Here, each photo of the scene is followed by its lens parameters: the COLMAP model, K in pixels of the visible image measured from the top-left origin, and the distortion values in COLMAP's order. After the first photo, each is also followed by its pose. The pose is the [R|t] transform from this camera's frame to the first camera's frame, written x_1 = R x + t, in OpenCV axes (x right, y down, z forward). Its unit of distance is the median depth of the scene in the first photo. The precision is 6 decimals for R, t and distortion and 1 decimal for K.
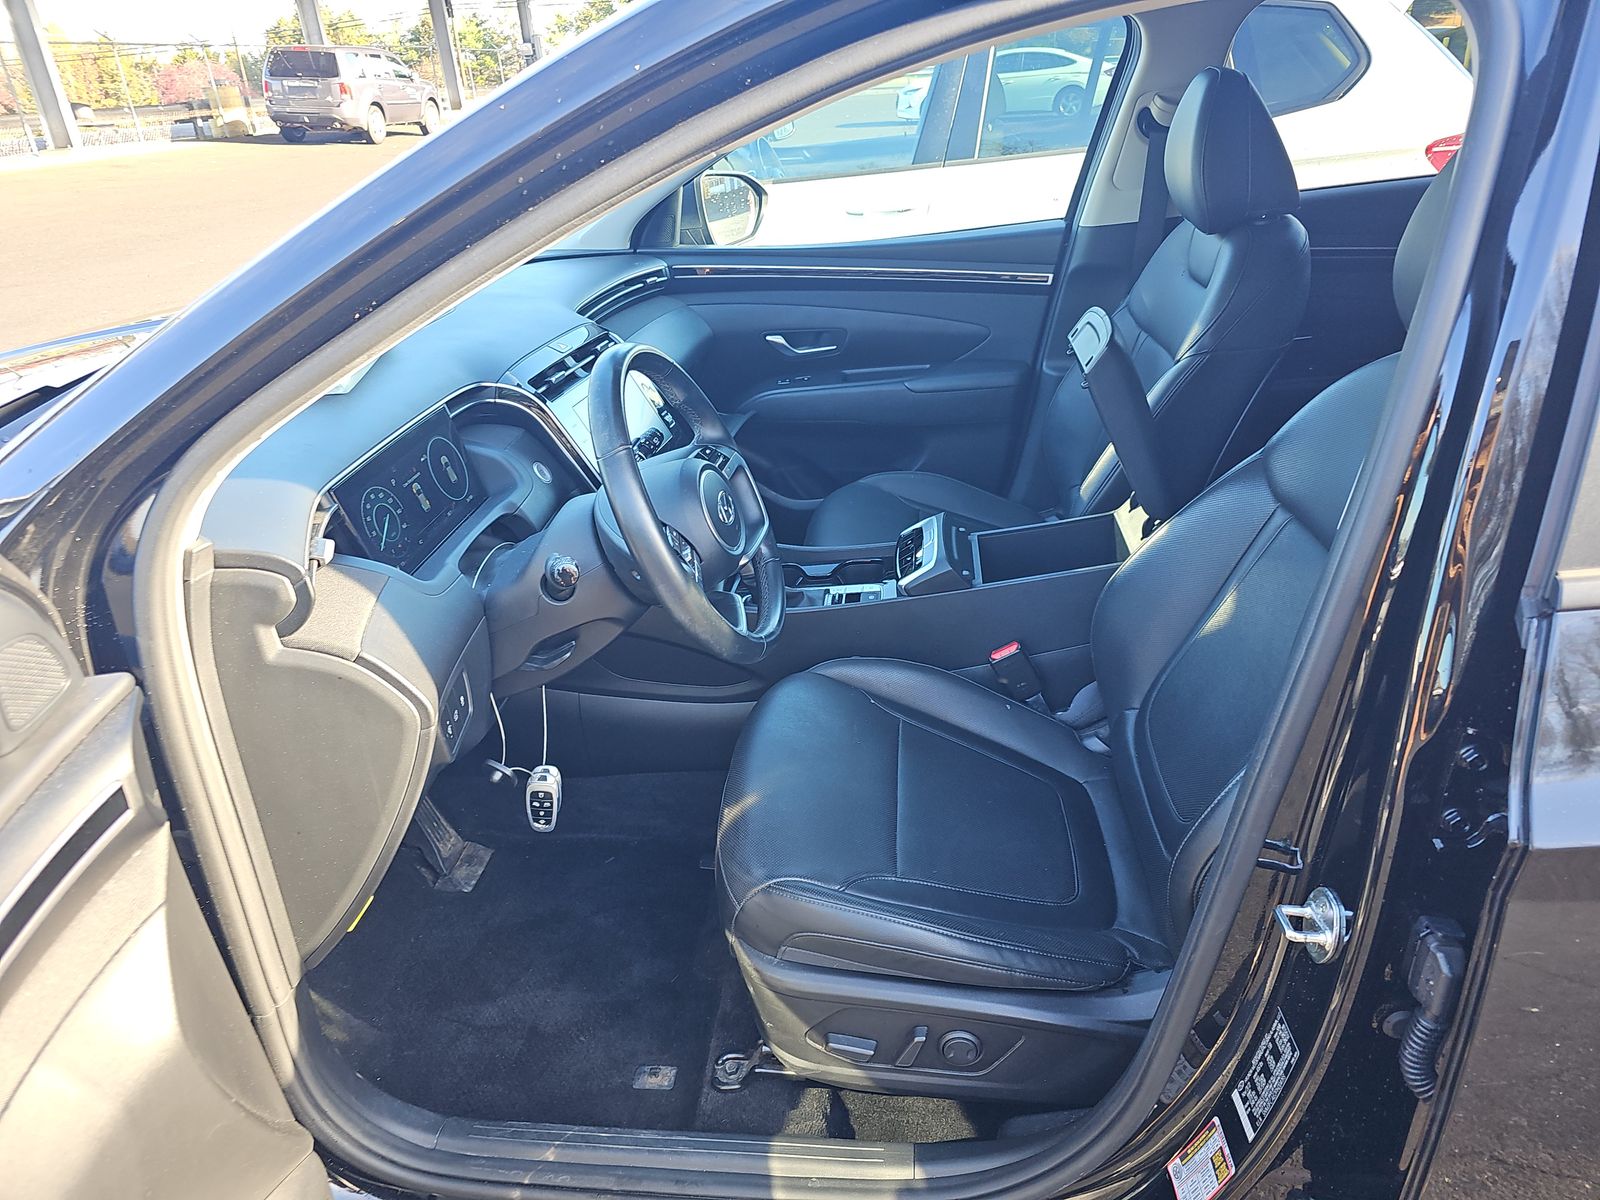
lens RADIAL K [[1054.1, 0, 804.4], [0, 1054.1, 612.3], [0, 0, 1]] dist [0.029606, -0.037450]
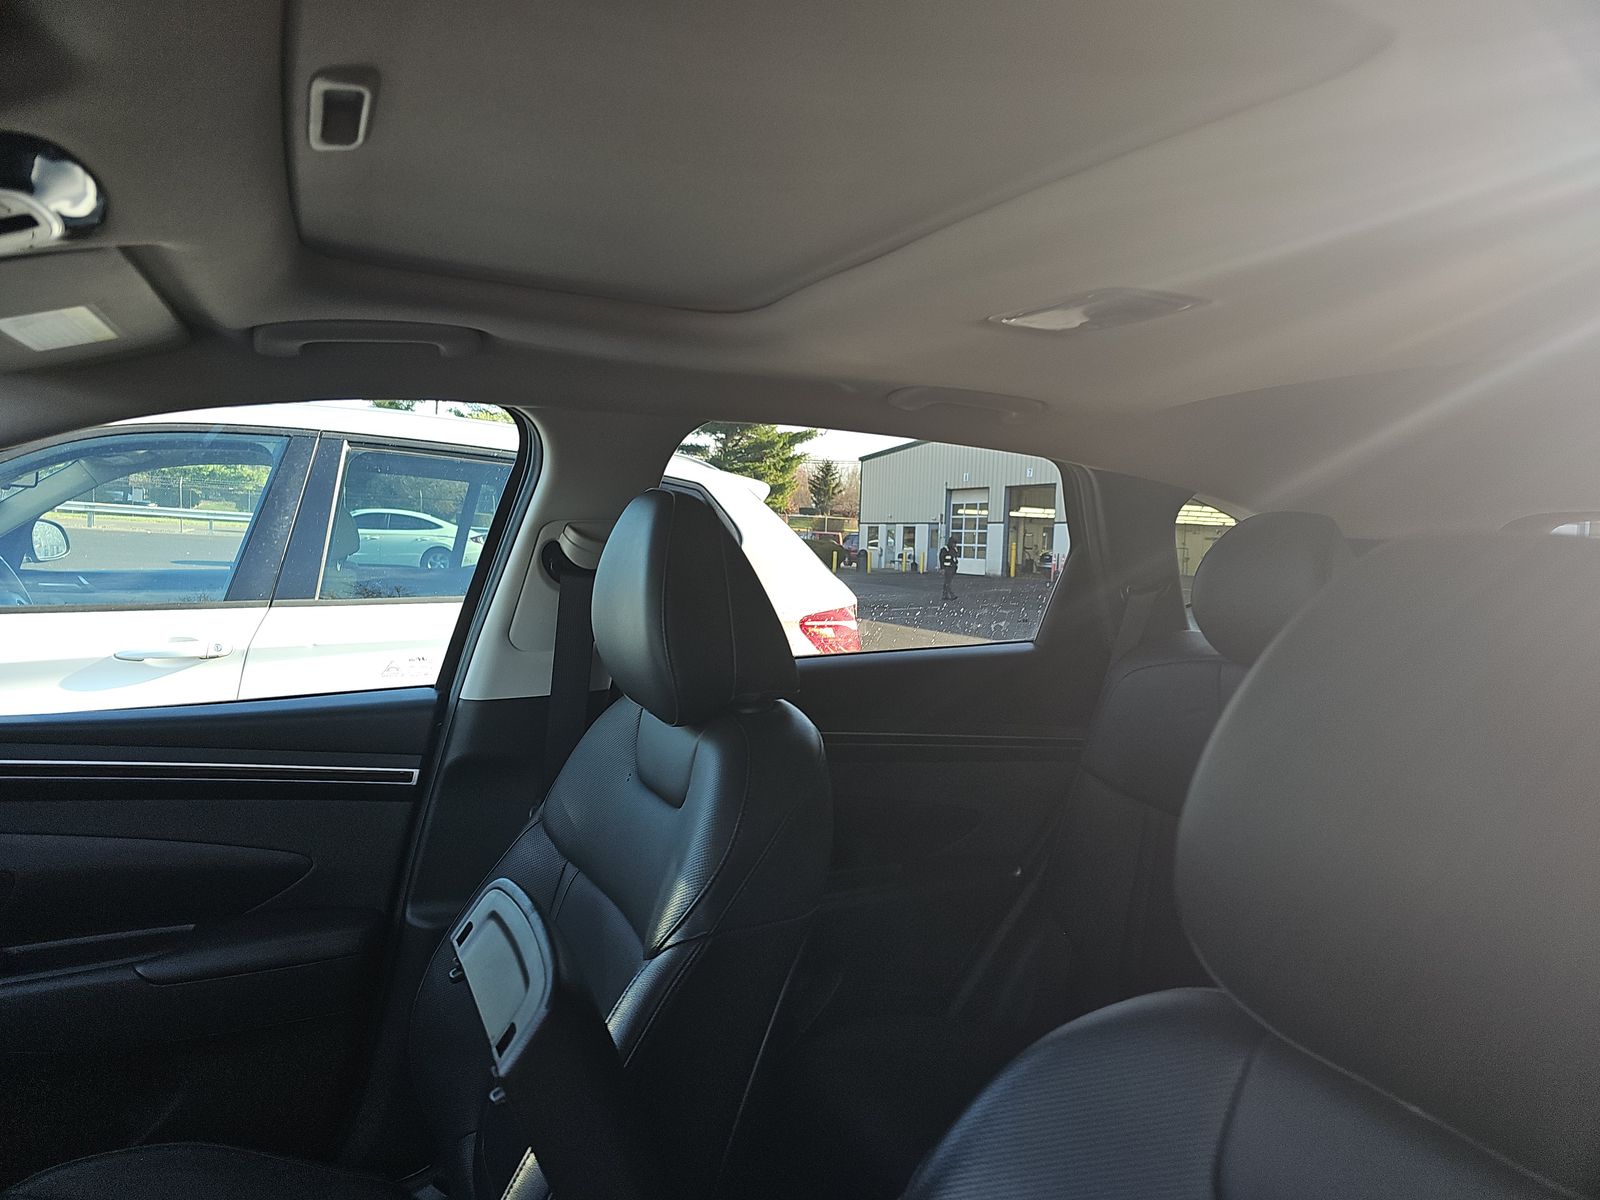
lens RADIAL K [[1054.1, 0, 804.4], [0, 1054.1, 612.3], [0, 0, 1]] dist [0.029606, -0.037450]
pose [[0.845640, 0.065185, 0.529758, 0.089691], [0.150957, 0.922785, -0.354515, -0.148983], [-0.511962, 0.379762, 0.770503, 0.365000]]
